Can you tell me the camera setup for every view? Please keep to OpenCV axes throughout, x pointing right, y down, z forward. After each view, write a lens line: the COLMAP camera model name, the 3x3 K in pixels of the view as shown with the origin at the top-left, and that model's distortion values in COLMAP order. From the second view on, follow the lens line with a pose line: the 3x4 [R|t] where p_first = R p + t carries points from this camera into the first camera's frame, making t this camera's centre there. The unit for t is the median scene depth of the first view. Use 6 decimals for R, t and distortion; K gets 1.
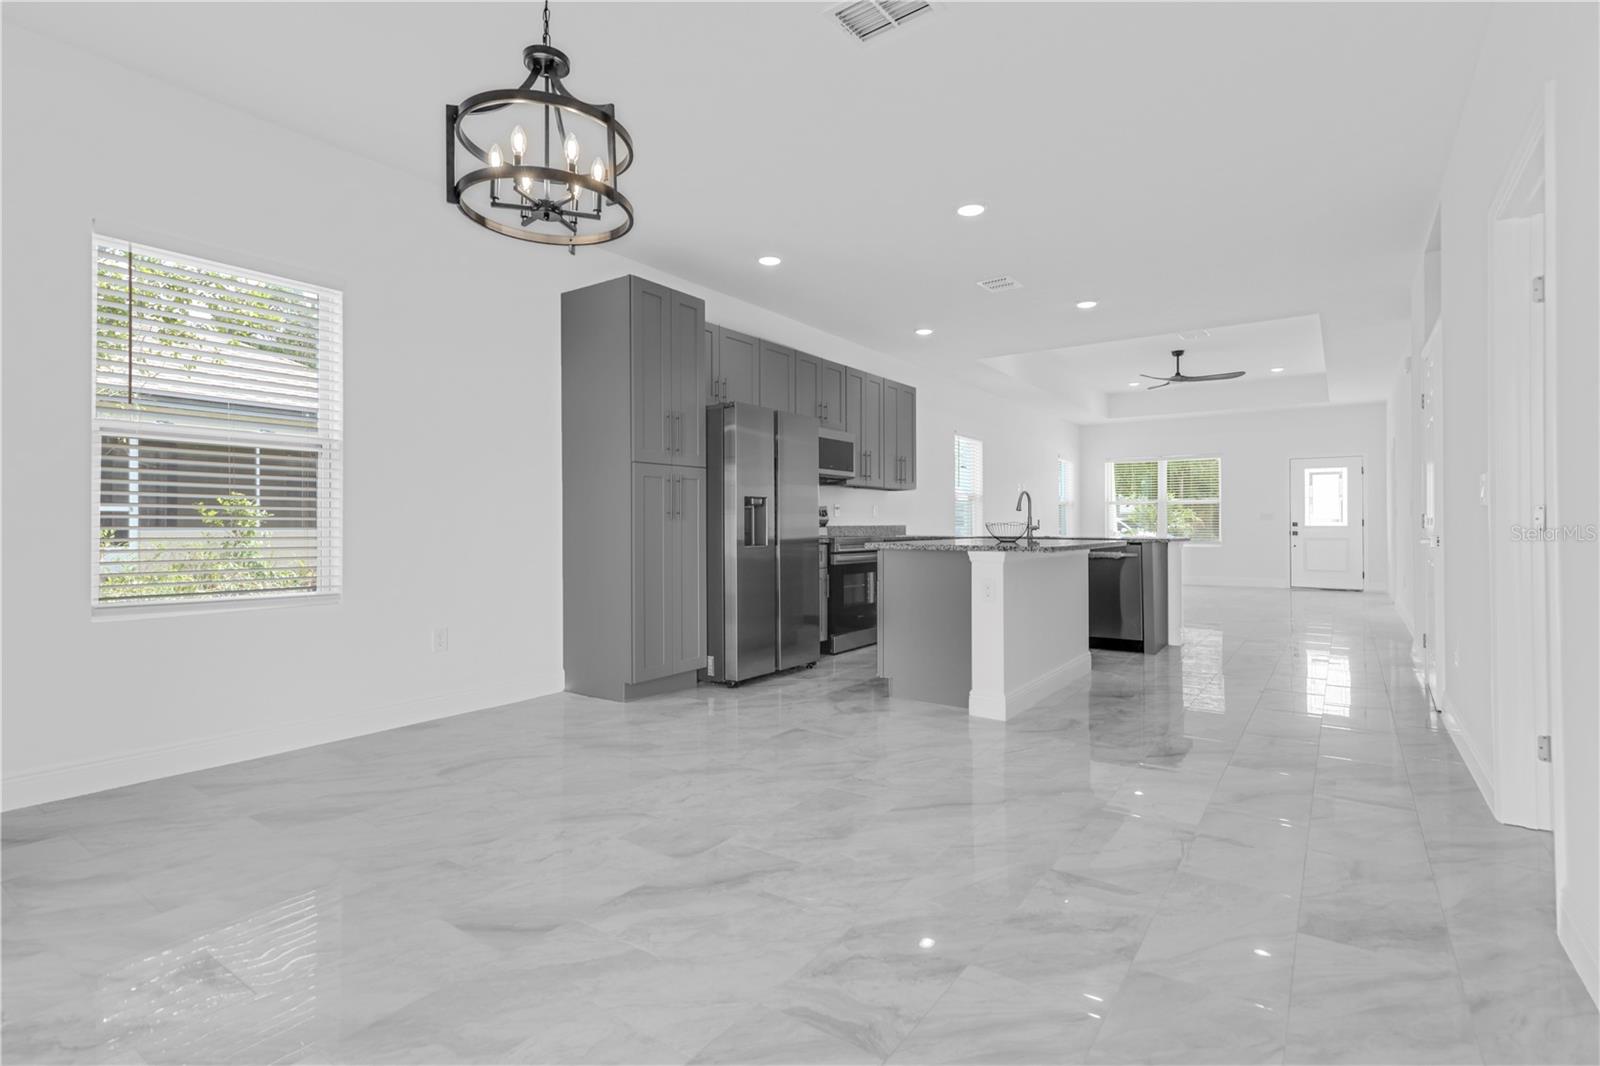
lens RADIAL K [[567.3, 0, 759.9], [0, 567.3, 517.1], [0, 0, 1]] dist [0.000253, -0.004010]
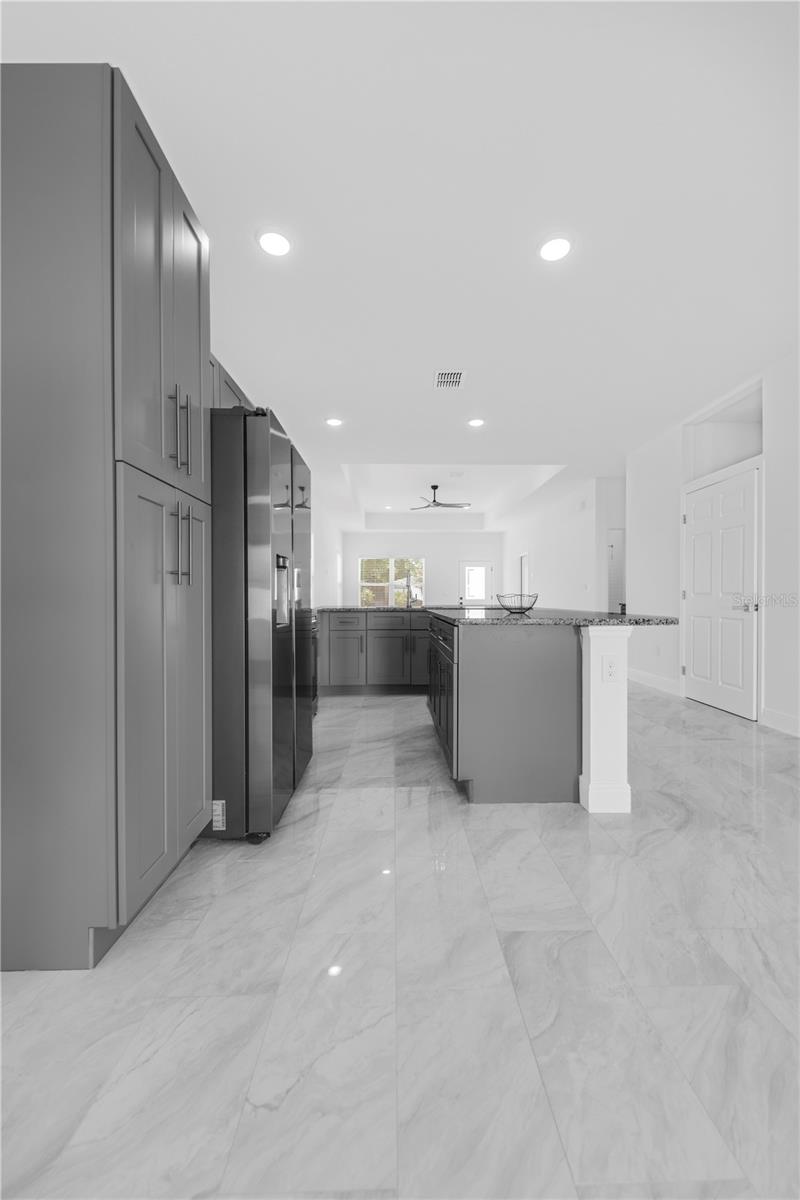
lens RADIAL K [[435.5, 0, 400.0], [0, 435.5, 600.0], [0, 0, 1]] dist [0.000708, -0.004030]
pose [[0.818328, -0.005590, 0.574725, -0.201301], [-0.003965, 0.999874, 0.015370, 0.009514], [-0.574738, -0.014856, 0.818202, 0.484262]]
